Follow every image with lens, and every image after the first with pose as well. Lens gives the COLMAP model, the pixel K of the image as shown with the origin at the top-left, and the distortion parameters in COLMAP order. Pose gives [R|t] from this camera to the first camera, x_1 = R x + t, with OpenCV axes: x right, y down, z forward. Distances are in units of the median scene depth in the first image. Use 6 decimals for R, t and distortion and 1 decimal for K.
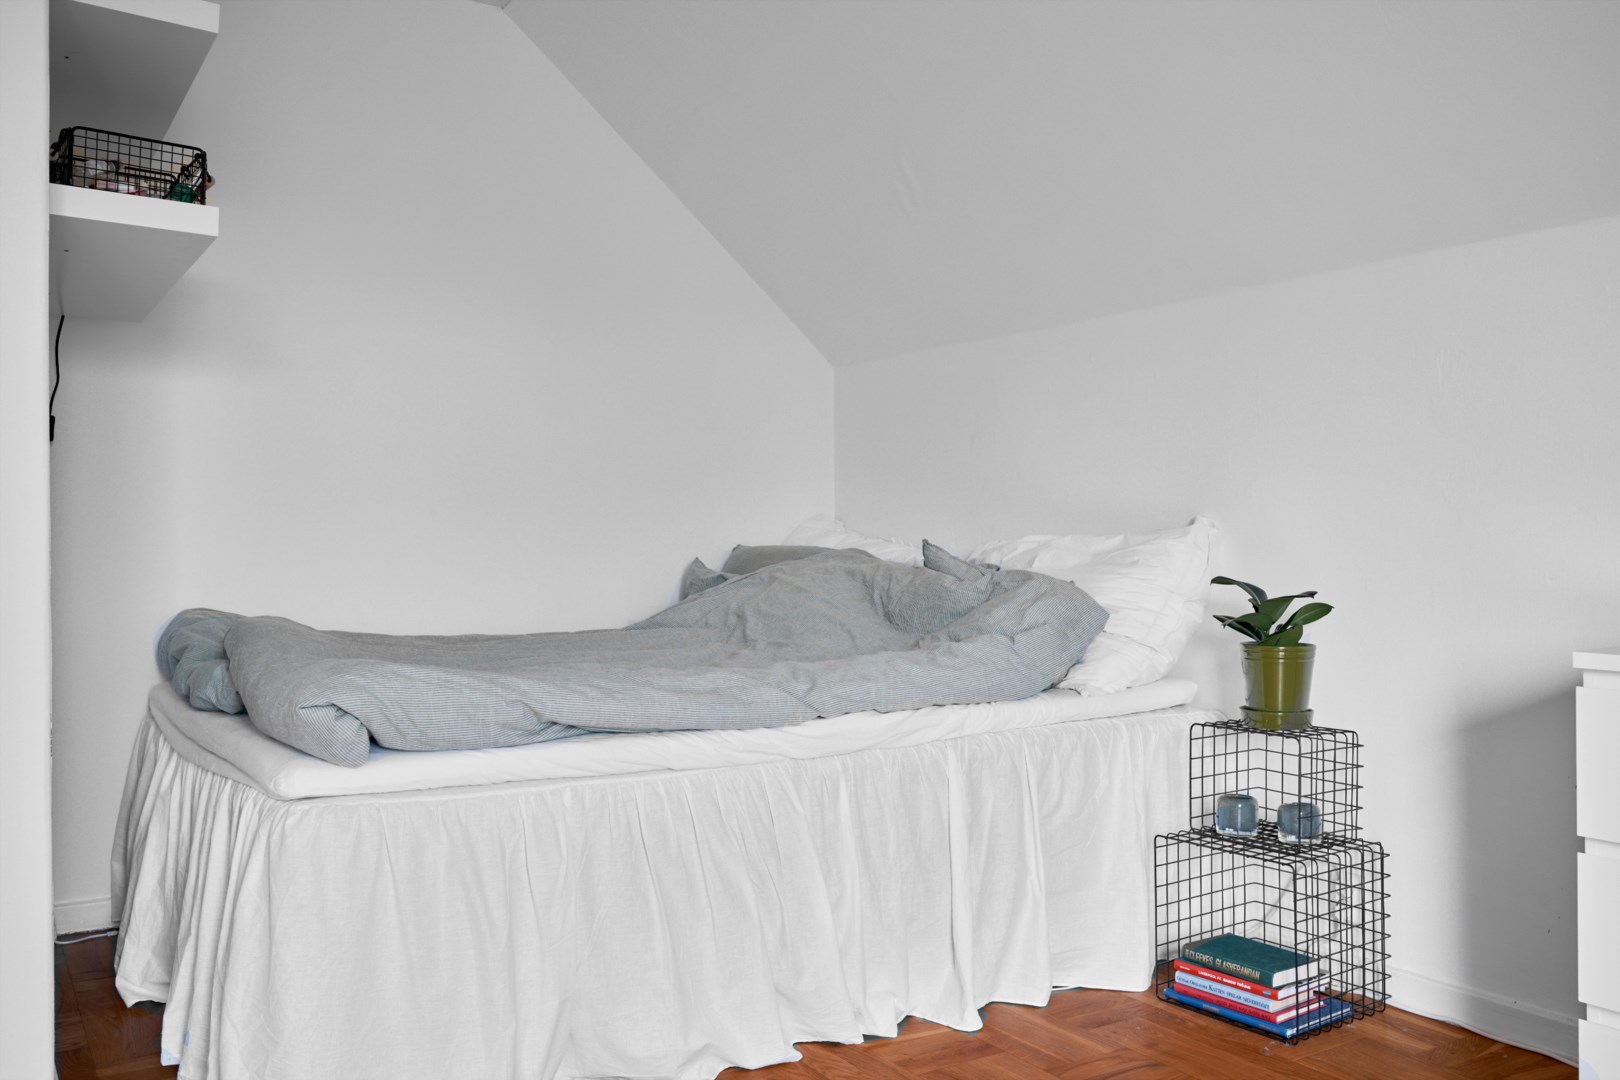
lens RADIAL K [[1384.7, 0, 810.0], [0, 1384.7, 540.0], [0, 0, 1]] dist [-0.003439, -0.003253]
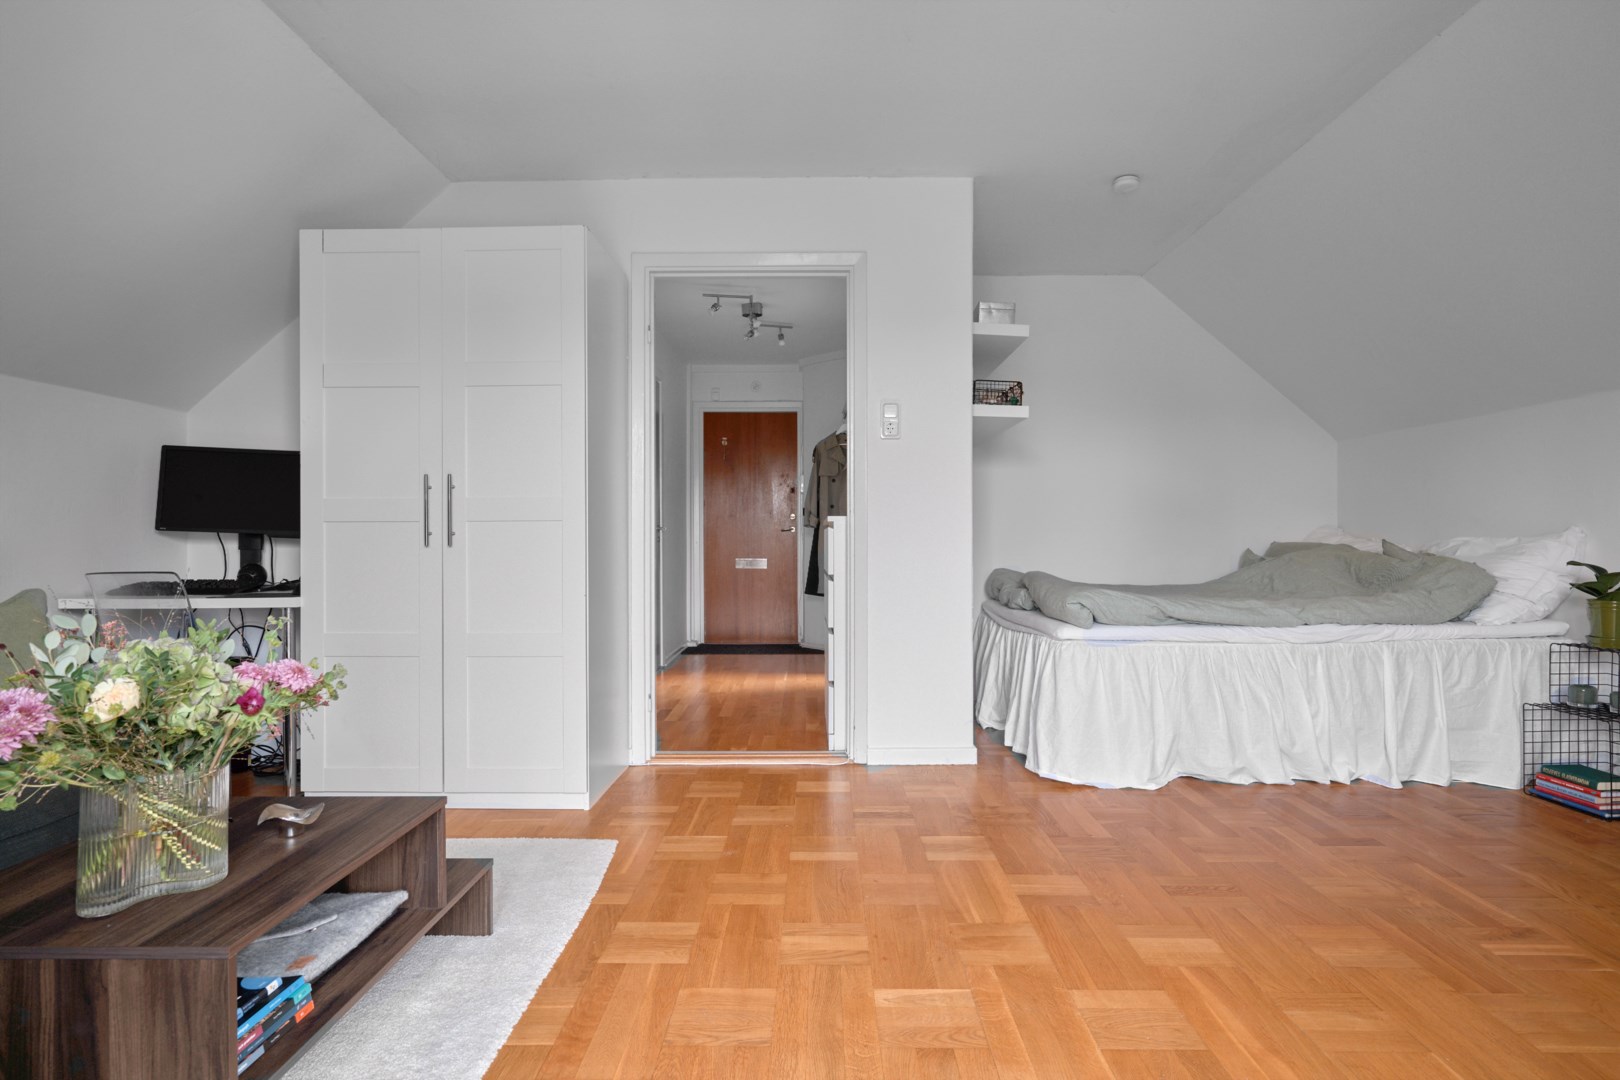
lens RADIAL K [[874.2, 0, 810.0], [0, 874.2, 540.0], [0, 0, 1]] dist [0.001327, 0.000768]
pose [[0.844987, 0.004496, -0.534768, 0.074202], [-0.002747, 0.999988, 0.004066, -0.002387], [0.534780, -0.001967, 0.844989, -0.479273]]
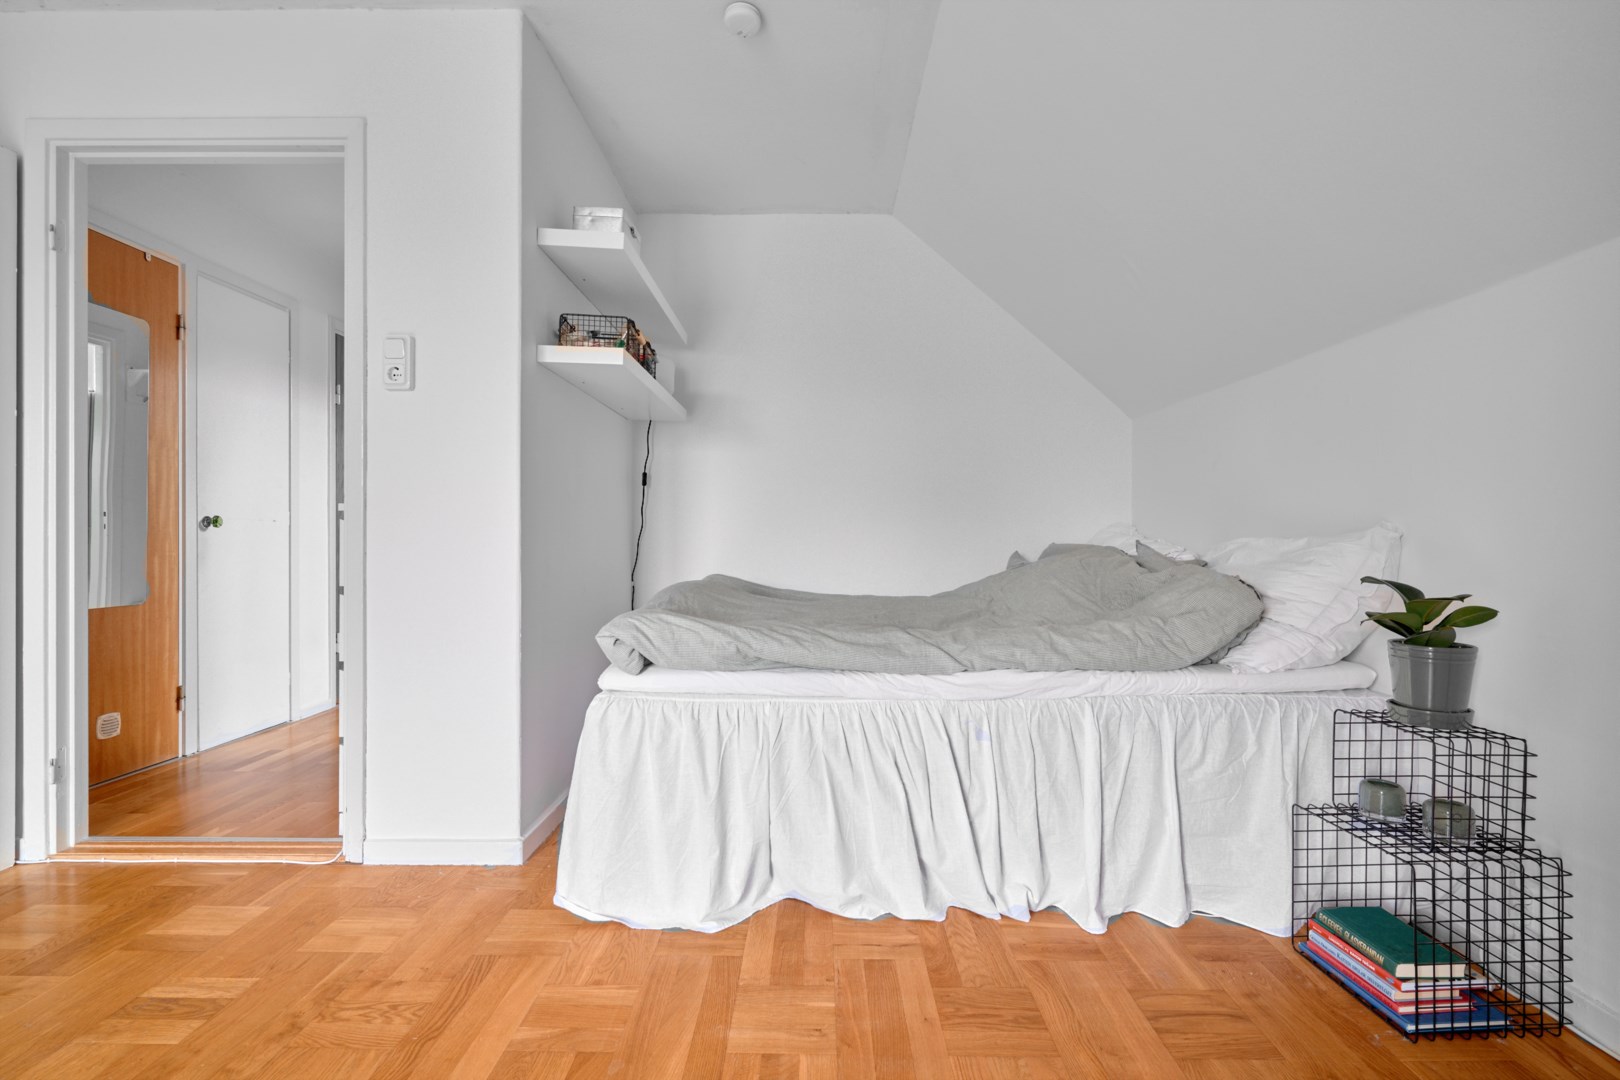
lens RADIAL K [[753.8, 0, 810.0], [0, 753.8, 540.0], [0, 0, 1]] dist [0.001464, -0.000534]
pose [[0.842600, 0.008685, -0.538470, 0.254078], [-0.007858, 0.999962, 0.003832, -0.001061], [0.538483, 0.001002, 0.842636, 0.276482]]
